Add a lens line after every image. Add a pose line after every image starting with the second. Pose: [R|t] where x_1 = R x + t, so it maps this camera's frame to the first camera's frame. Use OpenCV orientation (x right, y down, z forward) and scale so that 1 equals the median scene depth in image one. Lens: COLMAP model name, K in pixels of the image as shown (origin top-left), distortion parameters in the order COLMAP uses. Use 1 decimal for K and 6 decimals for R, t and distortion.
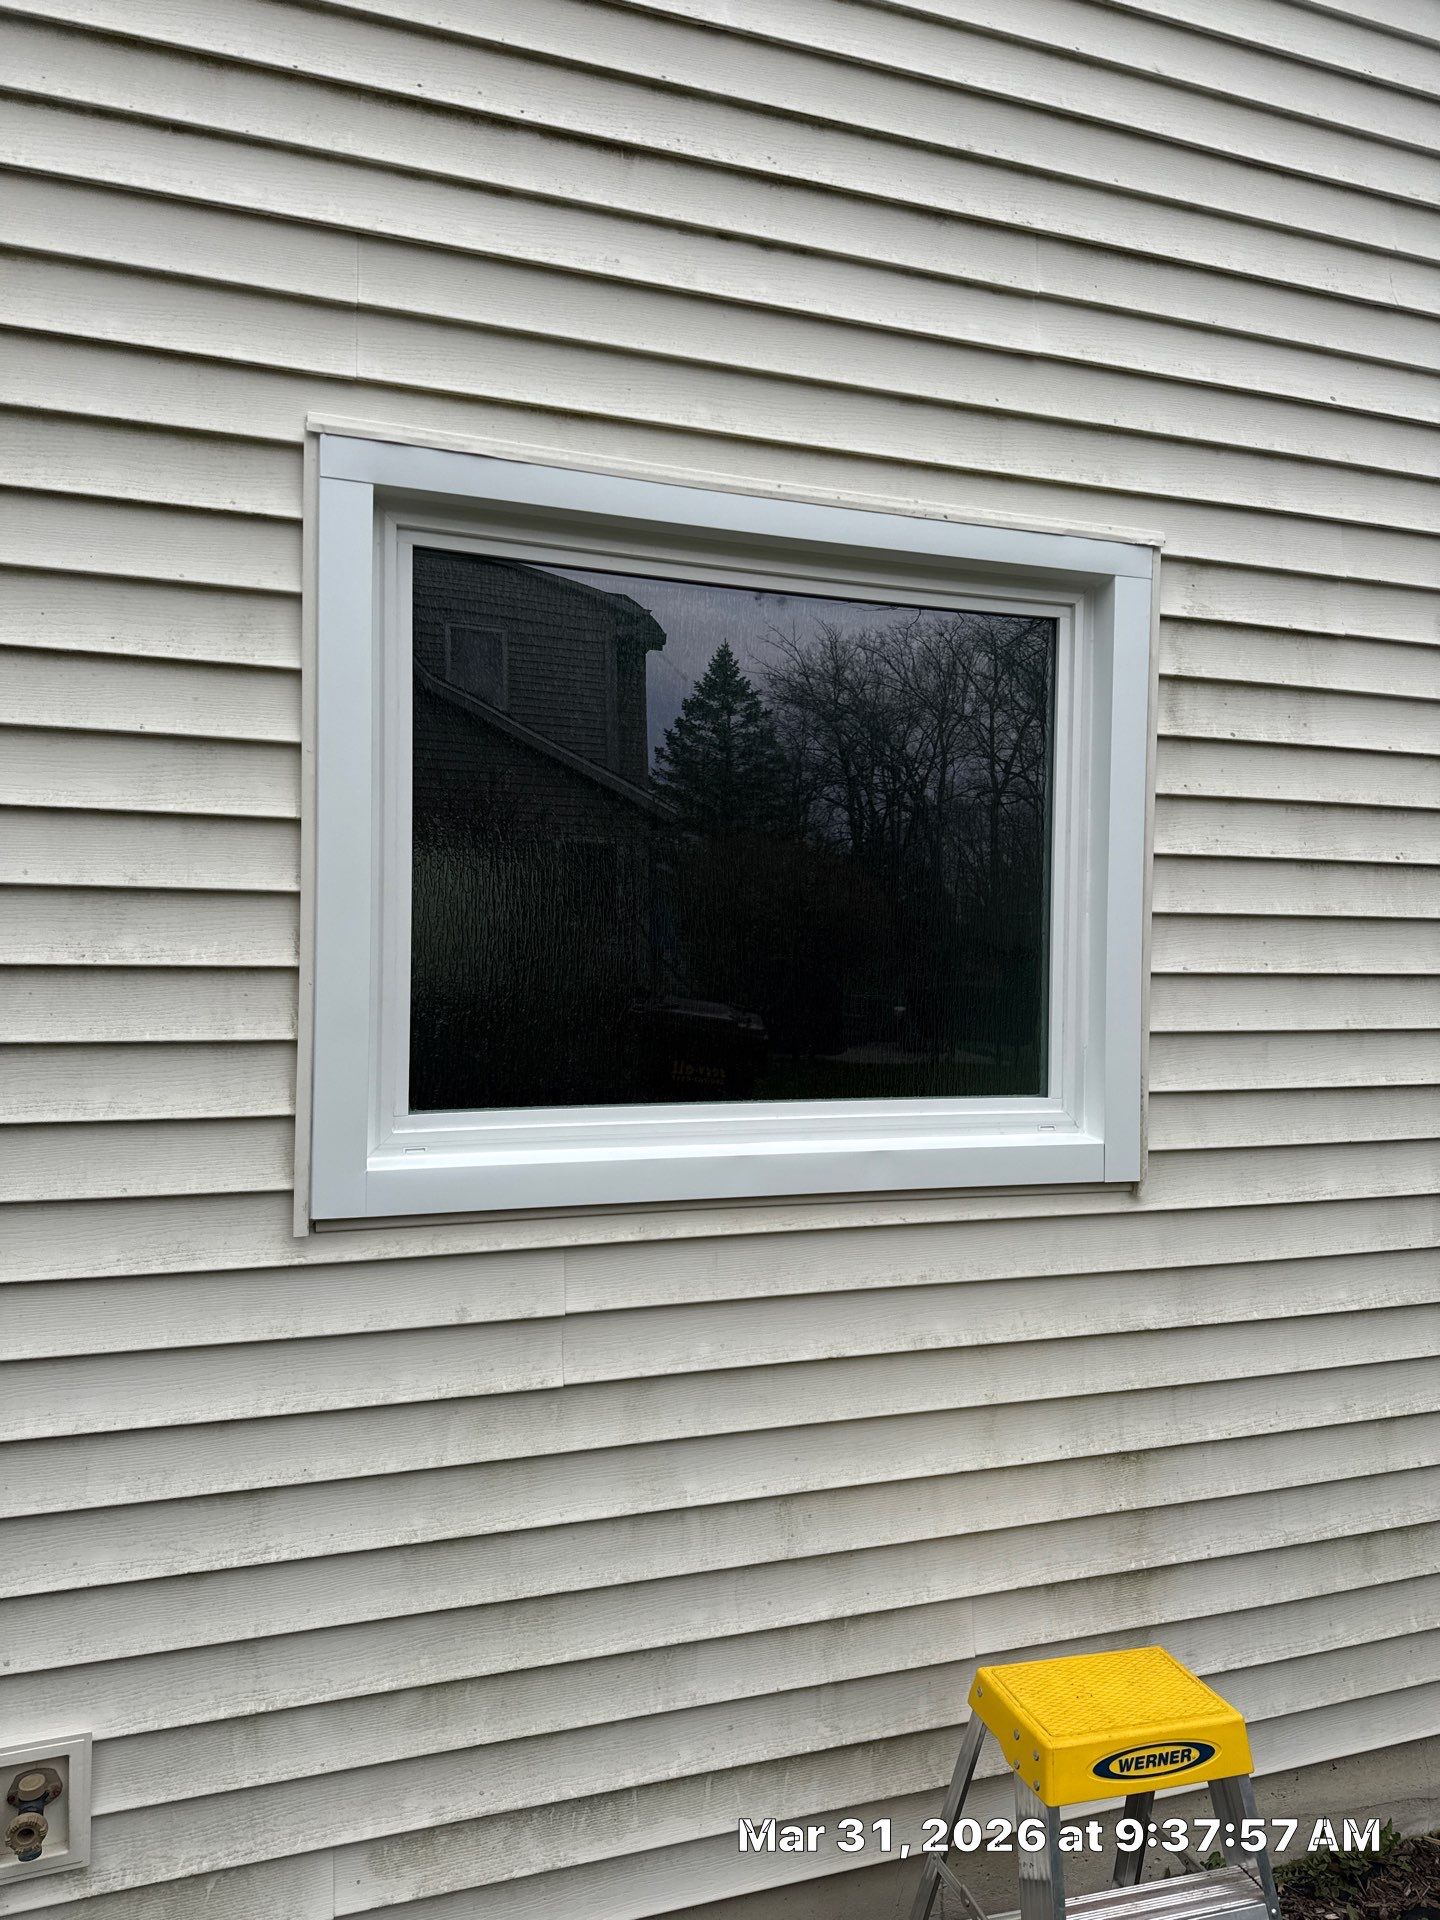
lens RADIAL K [[1347.3, 0, 715.1], [0, 1347.3, 940.0], [0, 0, 1]] dist [0.023736, -0.041591]
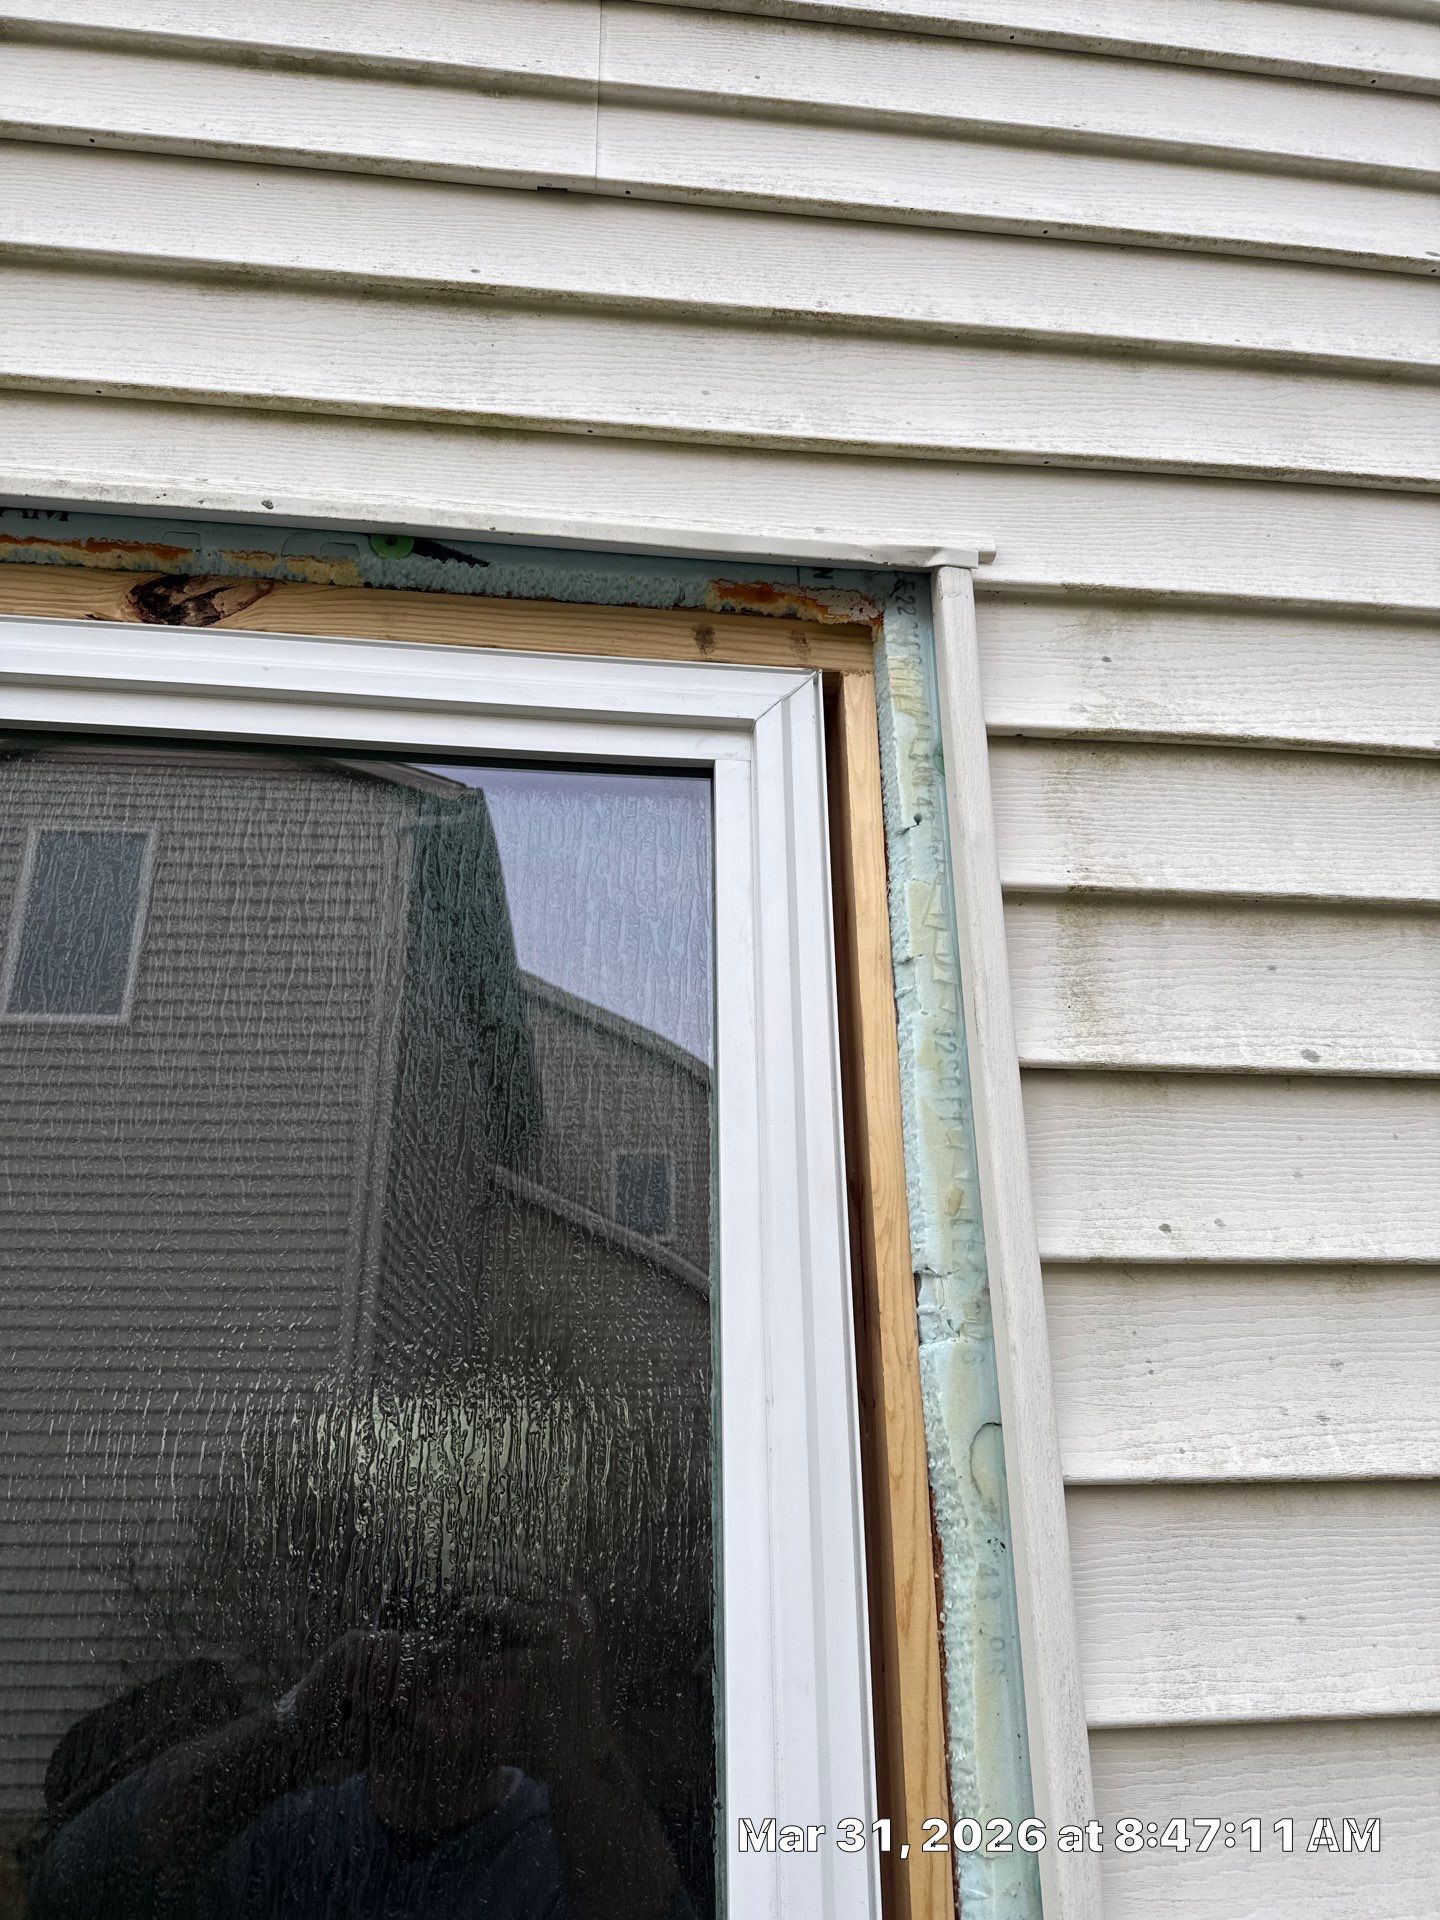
lens RADIAL K [[1347.3, 0, 710.8], [0, 1347.3, 961.5], [0, 0, 1]] dist [0.023736, -0.041591]
pose [[0.977087, -0.098546, -0.188654, 0.332993], [0.022219, 0.928741, -0.370062, -0.065668], [0.211679, 0.357391, 0.909650, 0.734142]]
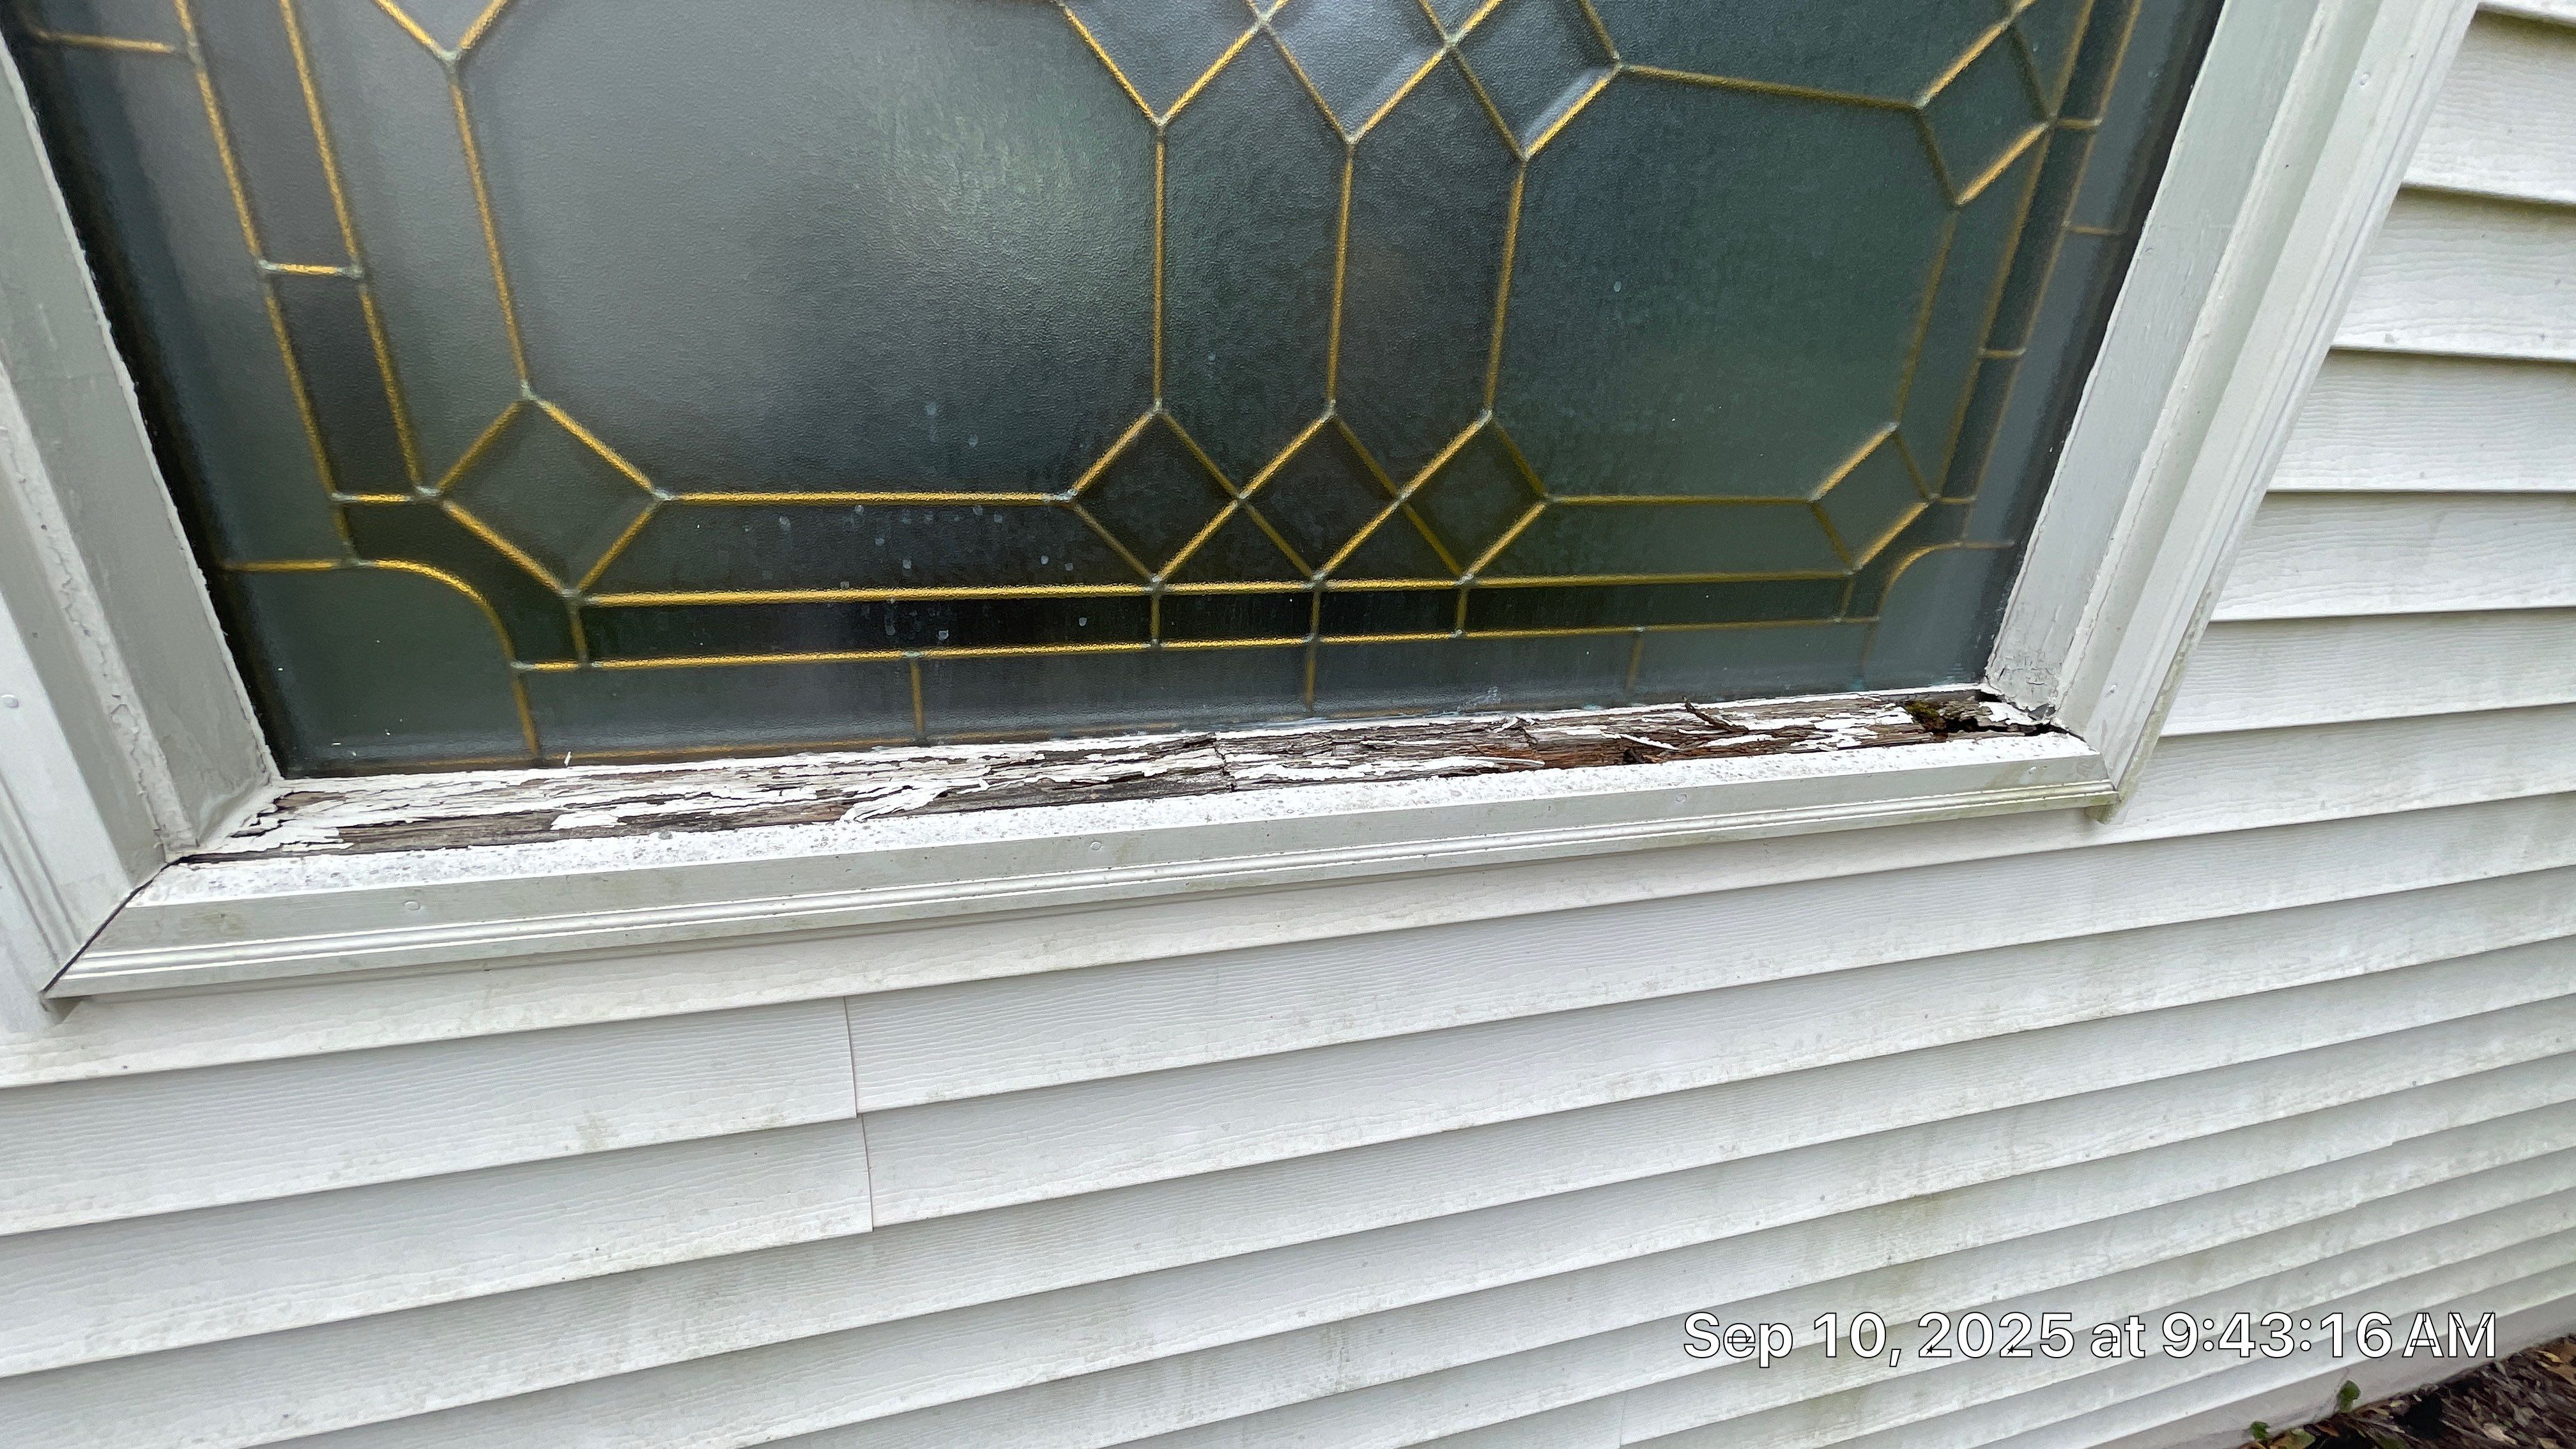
lens RADIAL K [[1032.5, 0, 1293.2], [0, 1032.5, 715.9], [0, 0, 1]] dist [-0.008162, 0.001394]
pose [[0.996911, 0.067022, -0.040954, 0.032425], [-0.044556, 0.911959, 0.407856, 0.013773], [0.064683, -0.404771, 0.912127, 0.681545]]
